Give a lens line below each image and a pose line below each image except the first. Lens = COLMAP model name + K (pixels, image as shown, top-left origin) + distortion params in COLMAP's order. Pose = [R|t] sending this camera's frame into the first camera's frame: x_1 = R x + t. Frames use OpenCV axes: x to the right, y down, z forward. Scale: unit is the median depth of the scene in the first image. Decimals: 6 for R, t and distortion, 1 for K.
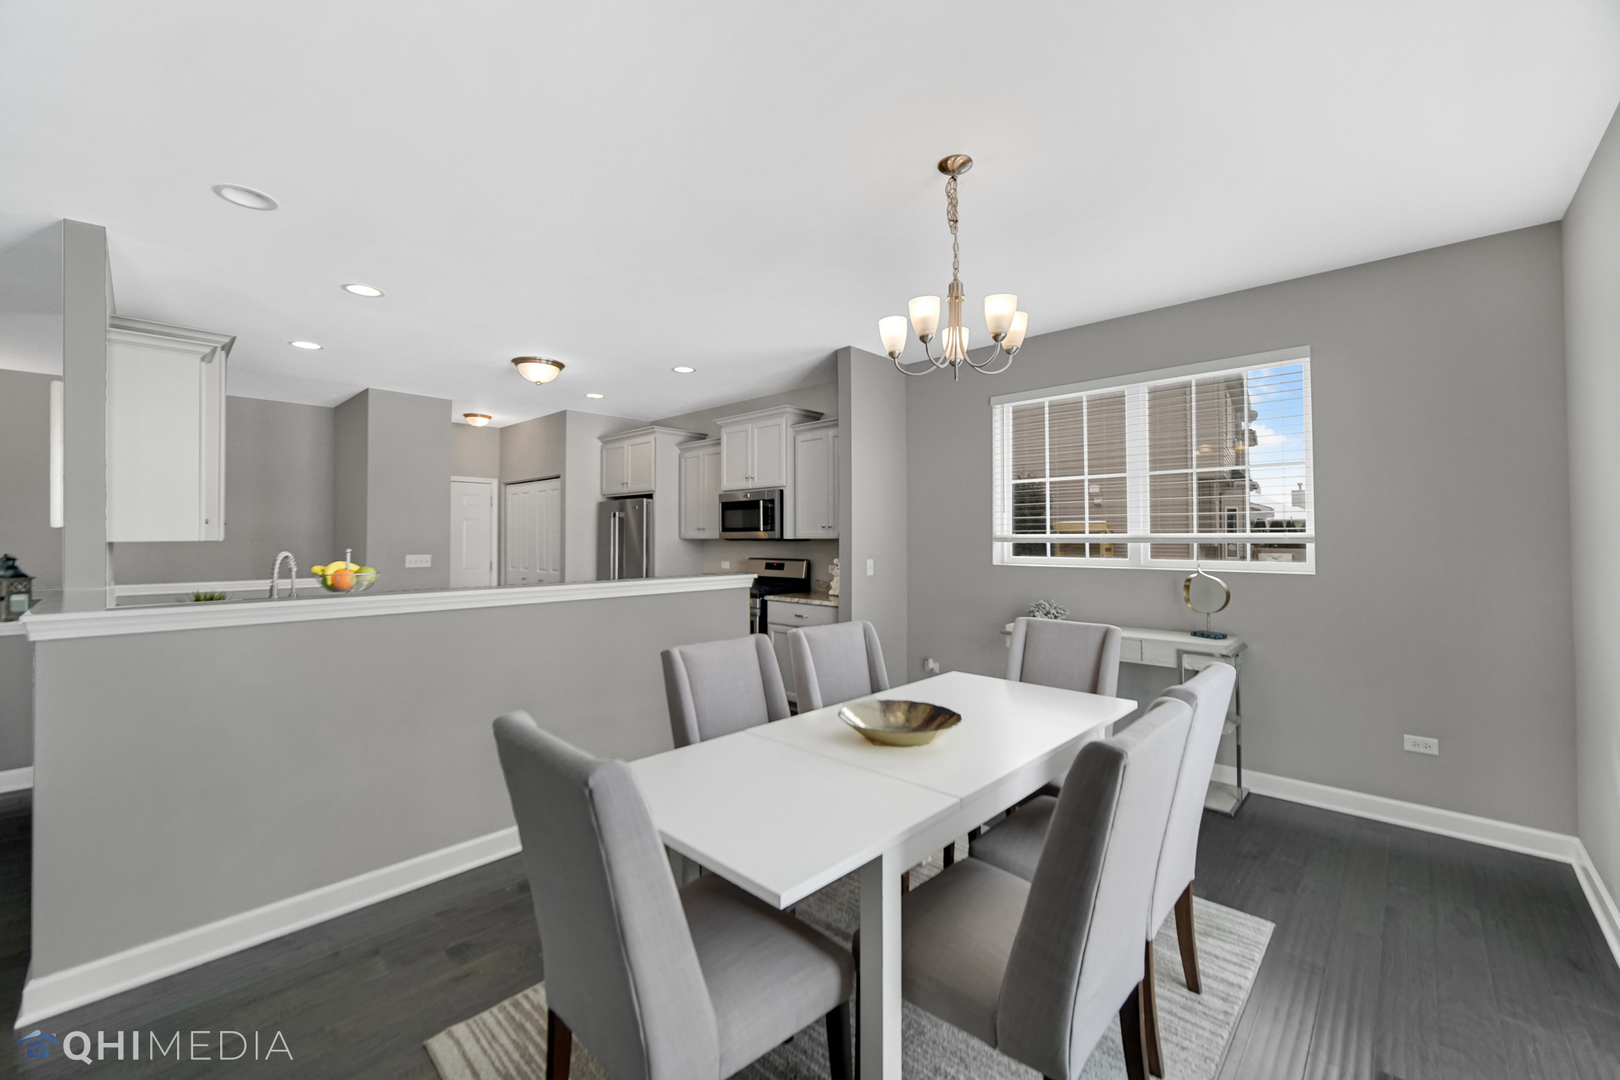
lens RADIAL K [[635.2, 0, 808.7], [0, 635.2, 533.4], [0, 0, 1]] dist [-0.004130, 0.000484]
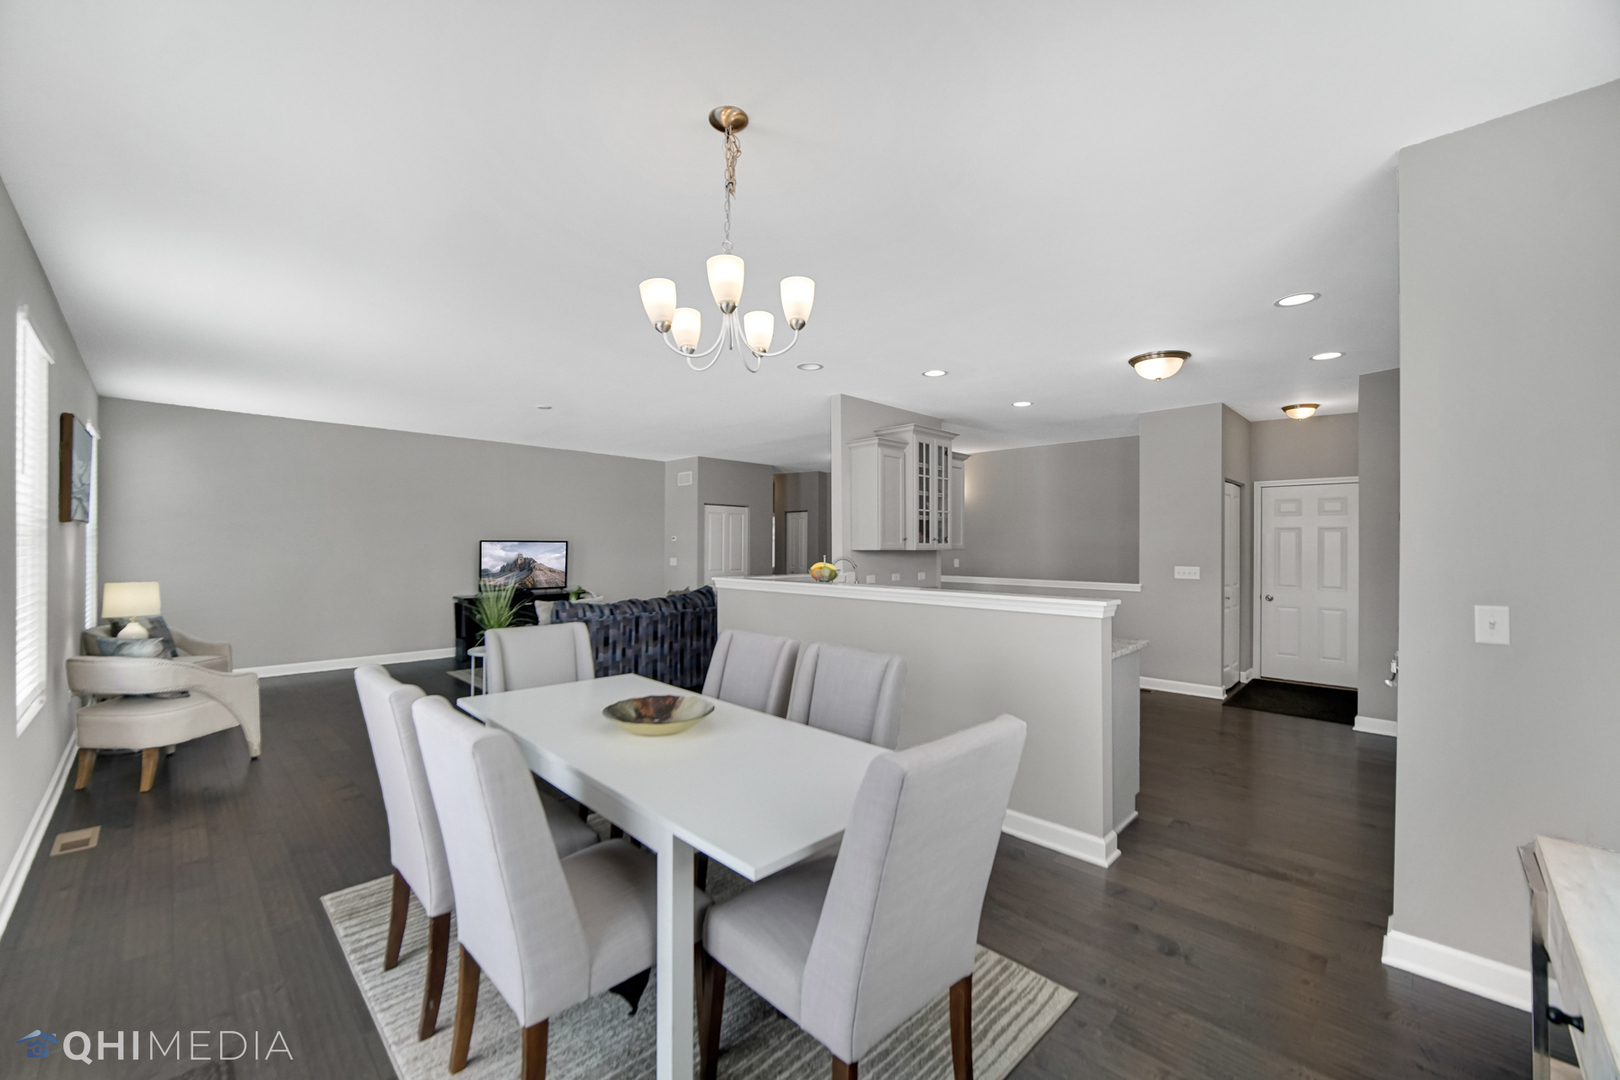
lens RADIAL K [[635.2, 0, 800.6], [0, 635.2, 544.9], [0, 0, 1]] dist [-0.004130, 0.000484]
pose [[-0.018697, -0.000817, -0.999825, 0.532785], [0.001764, 0.999998, -0.000850, -0.000676], [0.999824, -0.001780, -0.018695, 0.540770]]
